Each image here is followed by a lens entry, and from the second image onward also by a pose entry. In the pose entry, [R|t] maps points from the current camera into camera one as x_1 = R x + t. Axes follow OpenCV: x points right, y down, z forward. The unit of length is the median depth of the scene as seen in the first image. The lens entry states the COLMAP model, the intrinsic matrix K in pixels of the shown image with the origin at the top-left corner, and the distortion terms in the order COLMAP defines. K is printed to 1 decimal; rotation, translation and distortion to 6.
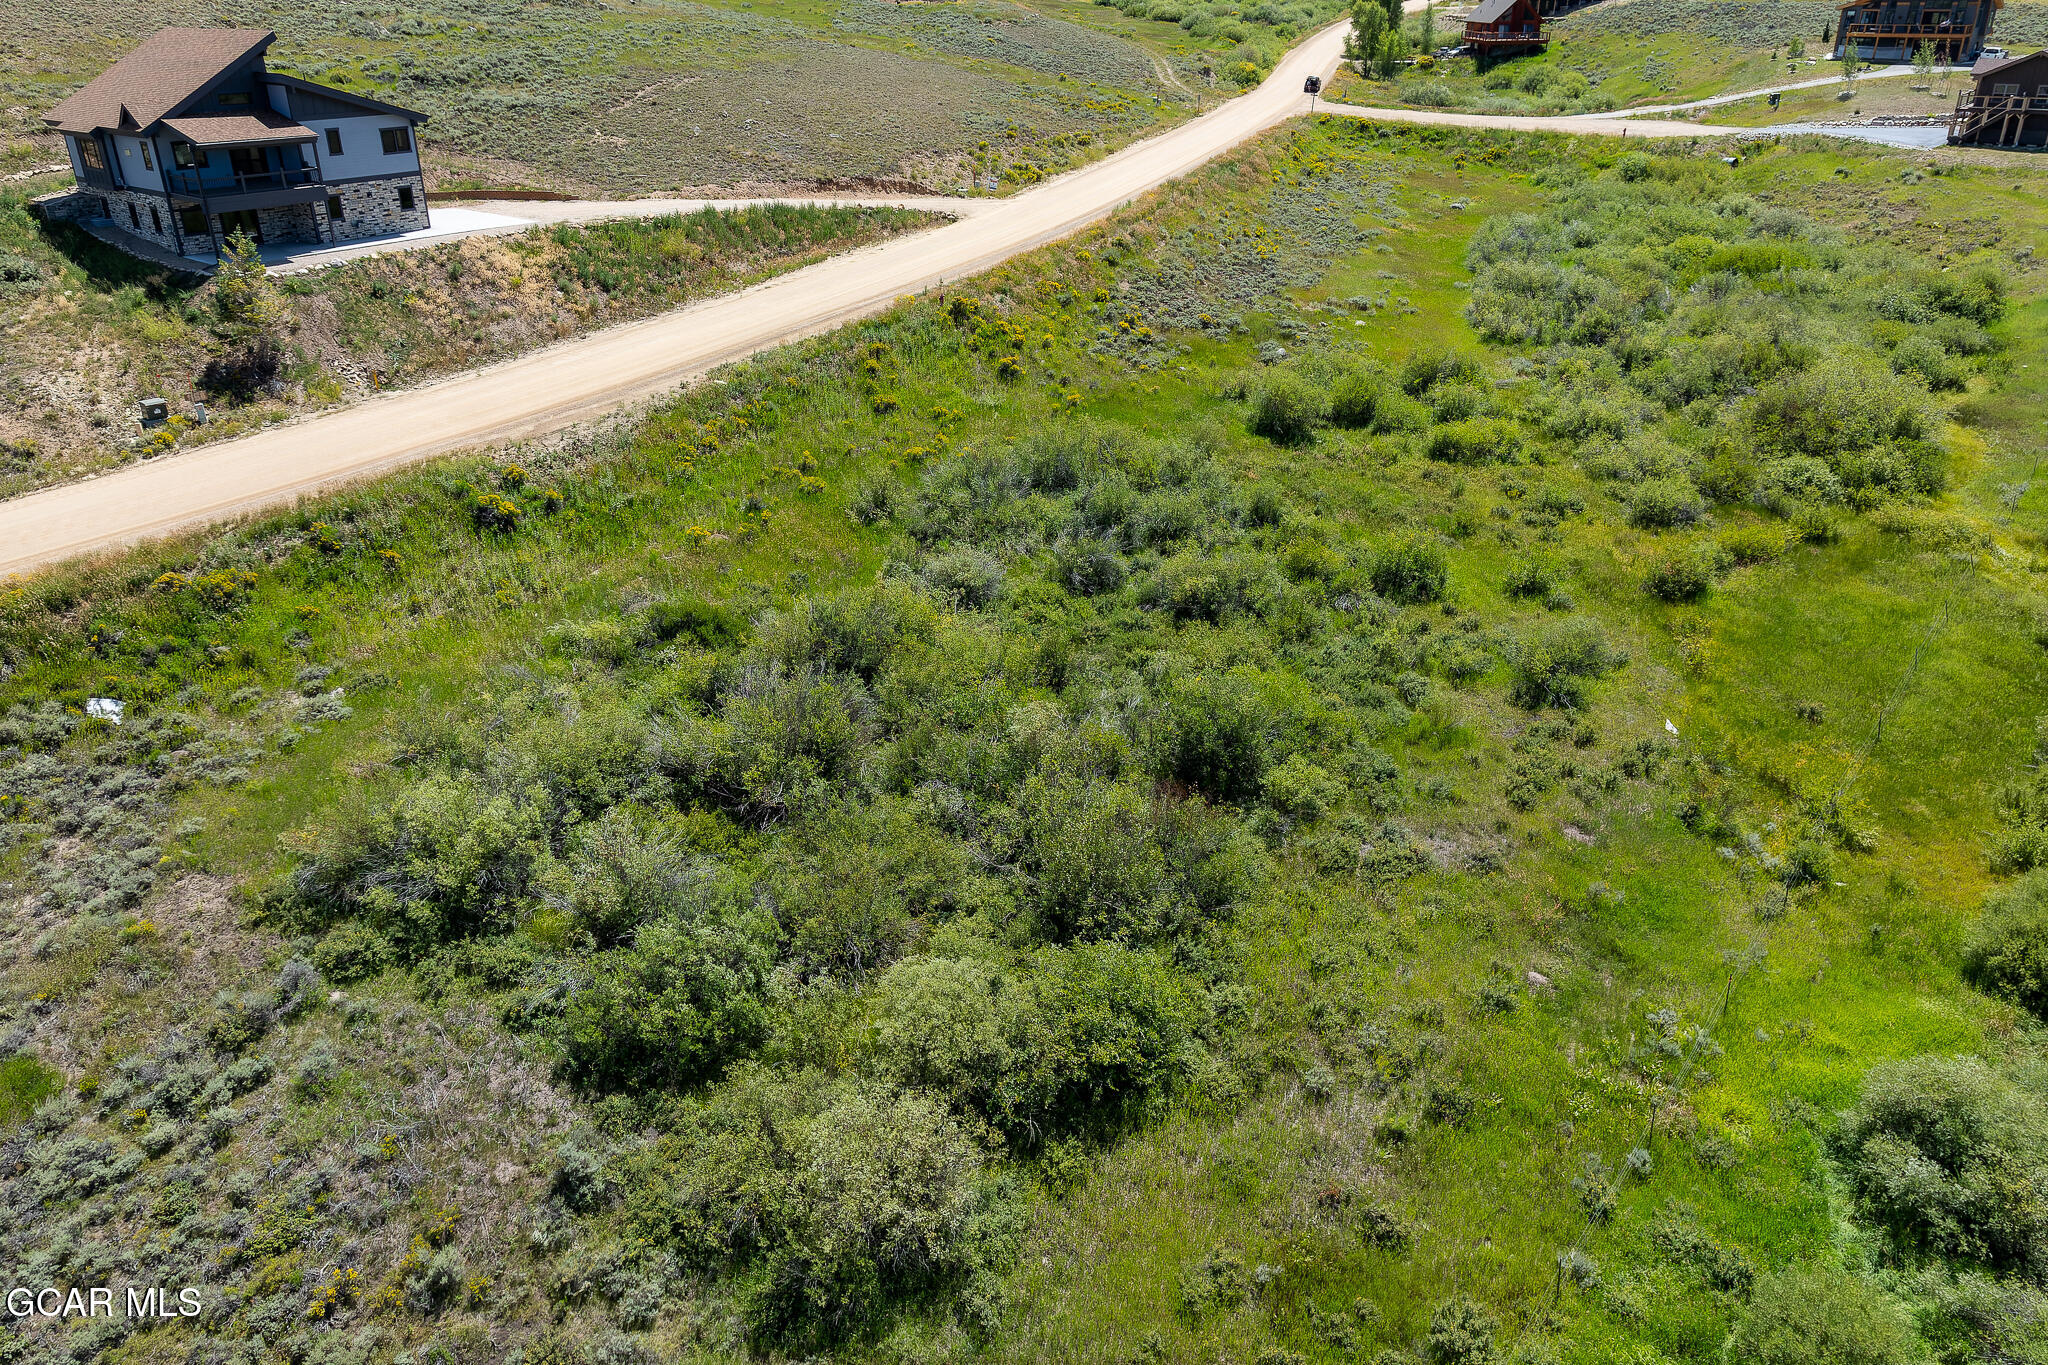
lens RADIAL K [[1349.5, 0, 1013.1], [0, 1349.5, 637.7], [0, 0, 1]] dist [-0.003643, 0.003568]
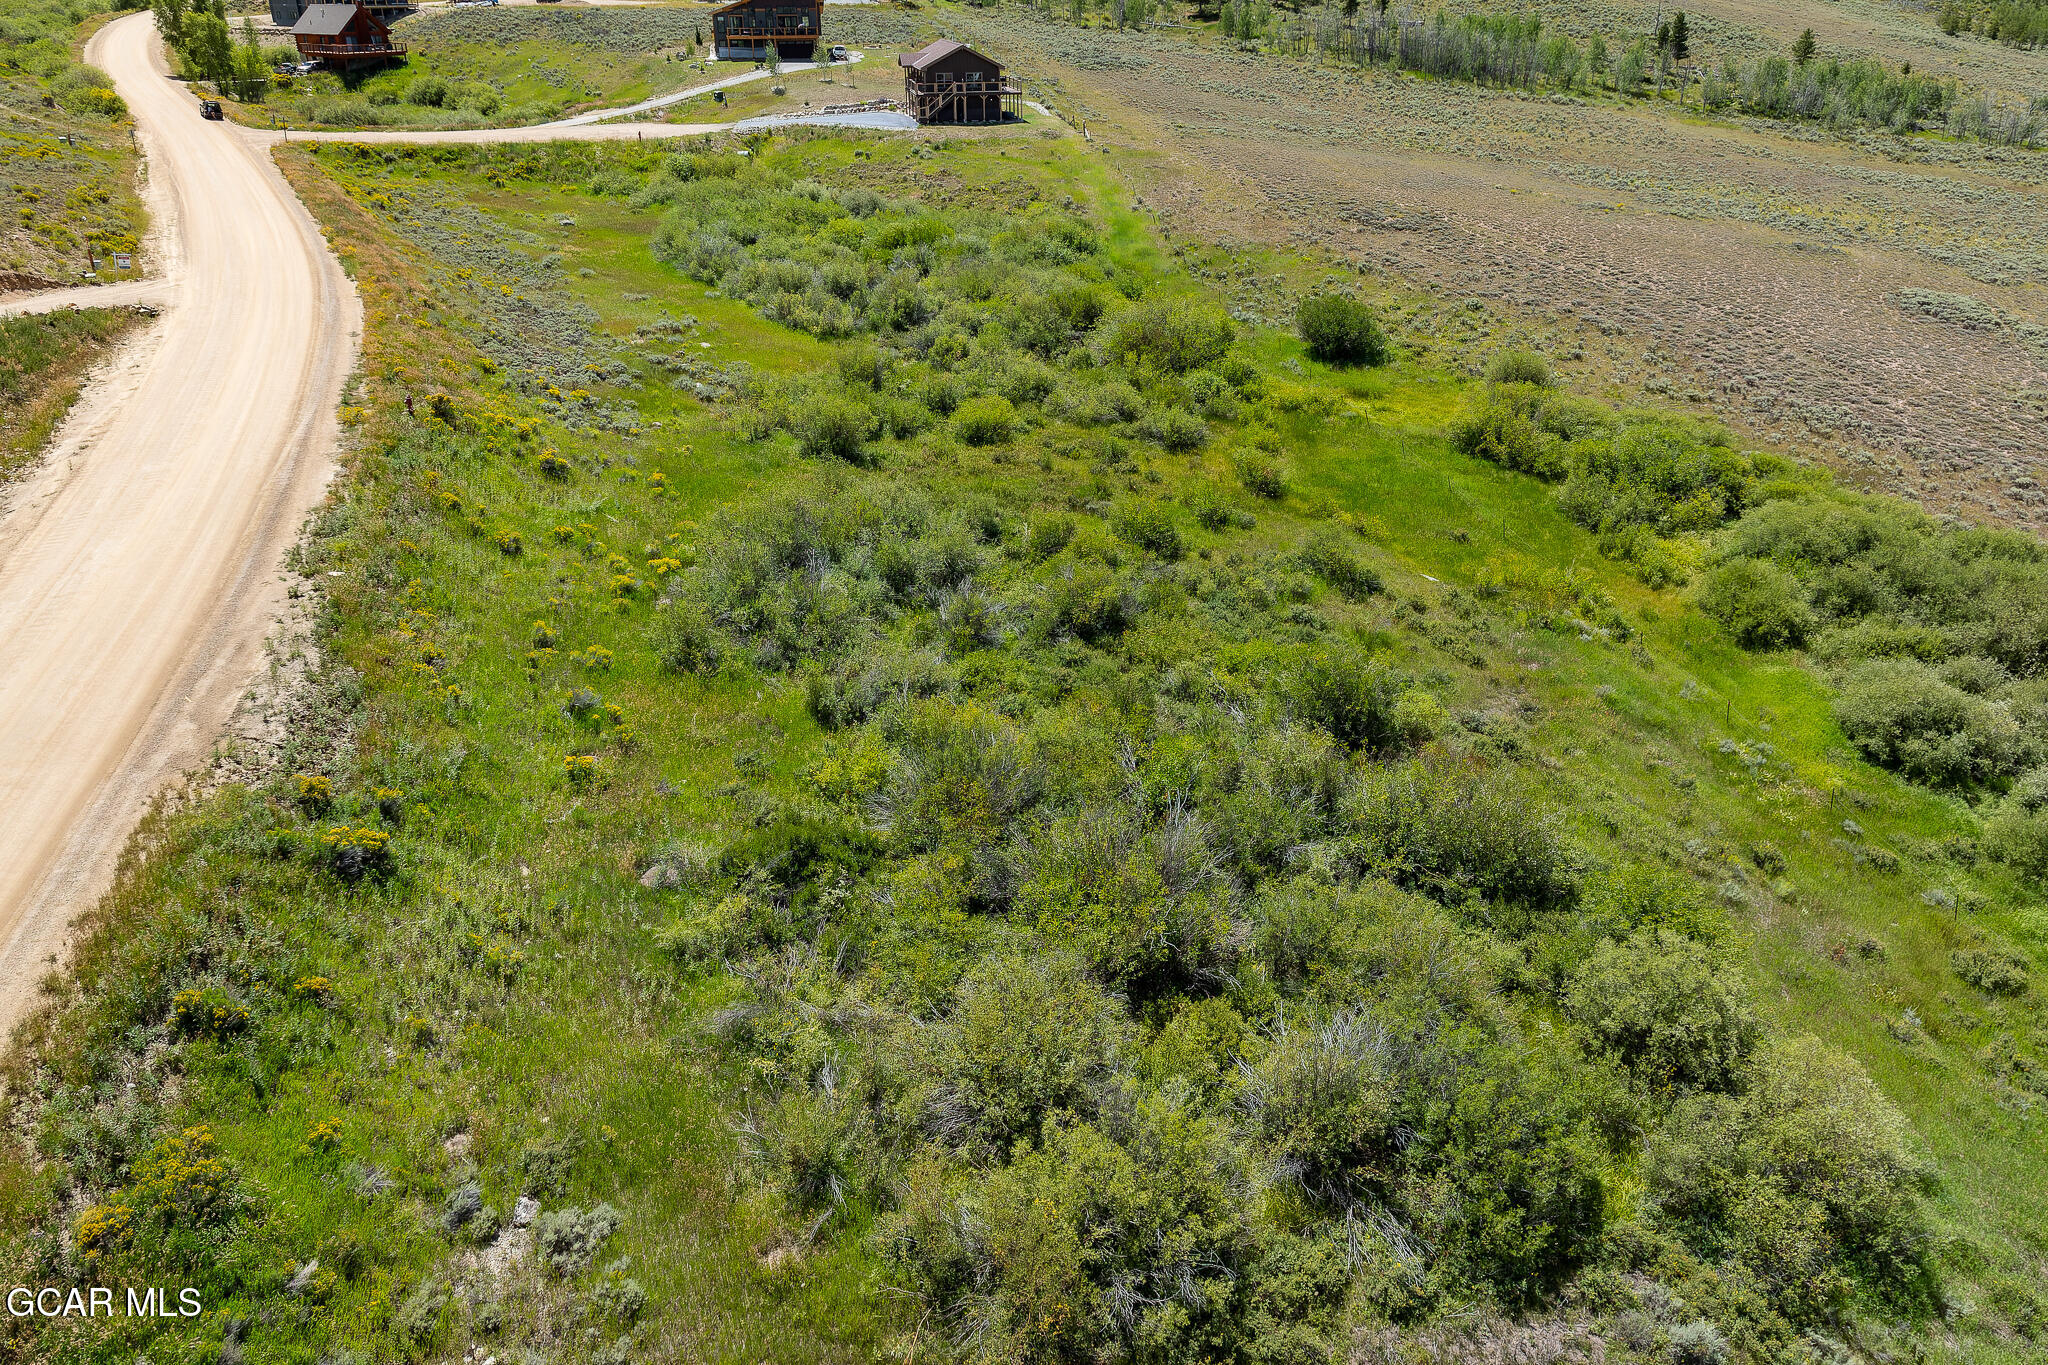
lens RADIAL K [[1349.5, 0, 1012.0], [0, 1349.5, 661.7], [0, 0, 1]] dist [-0.003643, 0.003568]
pose [[0.630549, -0.343718, 0.695892, -0.228918], [0.338503, 0.928616, 0.151947, -0.063924], [-0.698443, 0.139751, 0.701888, 0.138884]]
